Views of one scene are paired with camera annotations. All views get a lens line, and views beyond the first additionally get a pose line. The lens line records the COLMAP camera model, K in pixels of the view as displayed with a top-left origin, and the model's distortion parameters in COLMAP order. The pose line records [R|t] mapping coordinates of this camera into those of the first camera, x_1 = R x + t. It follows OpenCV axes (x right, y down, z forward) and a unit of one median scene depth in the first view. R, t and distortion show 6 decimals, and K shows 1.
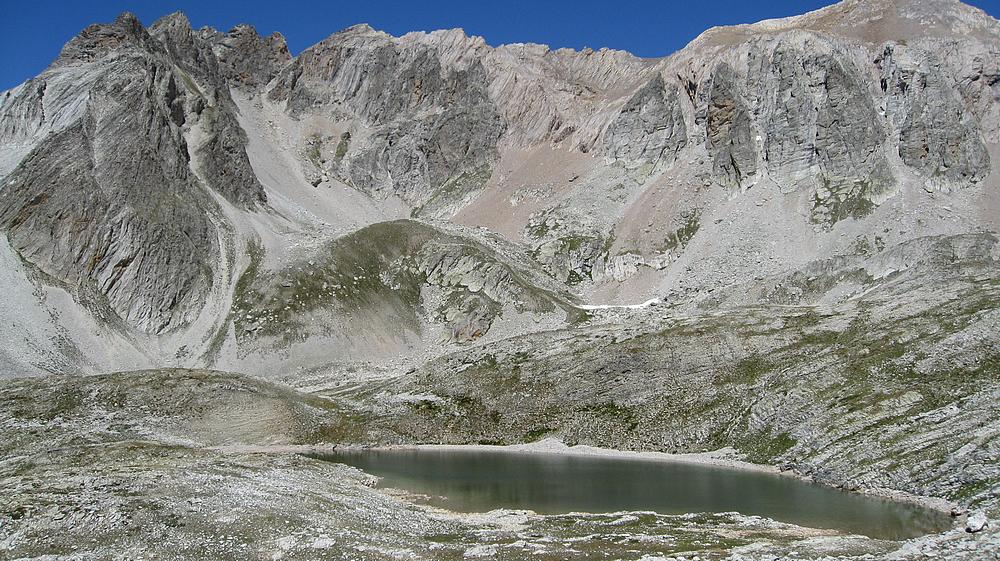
lens RADIAL K [[1114.8, 0, 503.2], [0, 1114.8, 282.9], [0, 0, 1]] dist [-0.123464, 0.000000]
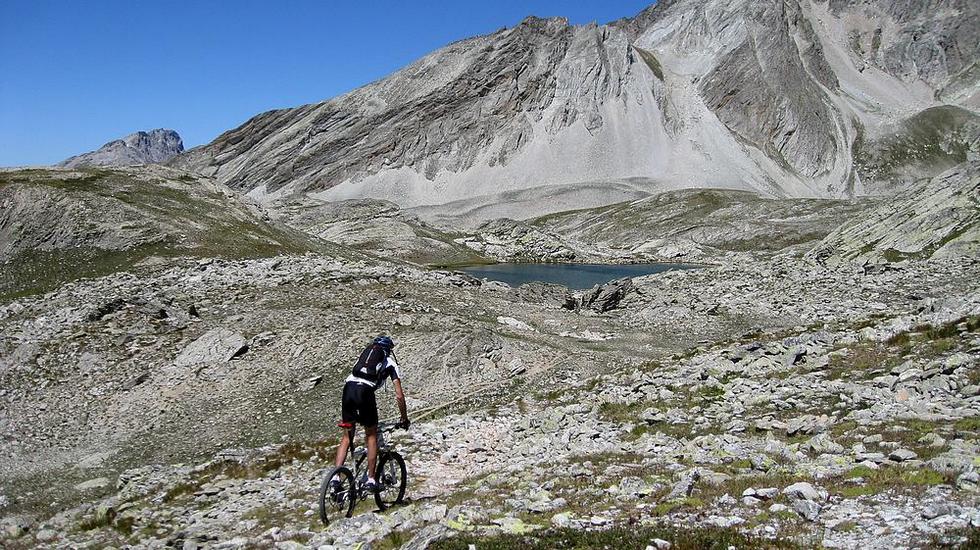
lens RADIAL K [[1092.5, 0, 486.5], [0, 1092.5, 270.8], [0, 0, 1]] dist [-0.123464, 0.000000]
pose [[0.922839, 0.068289, -0.379083, -0.119282], [-0.019760, 0.991256, 0.130464, -0.013655], [0.384678, -0.112907, 0.916120, -0.596075]]
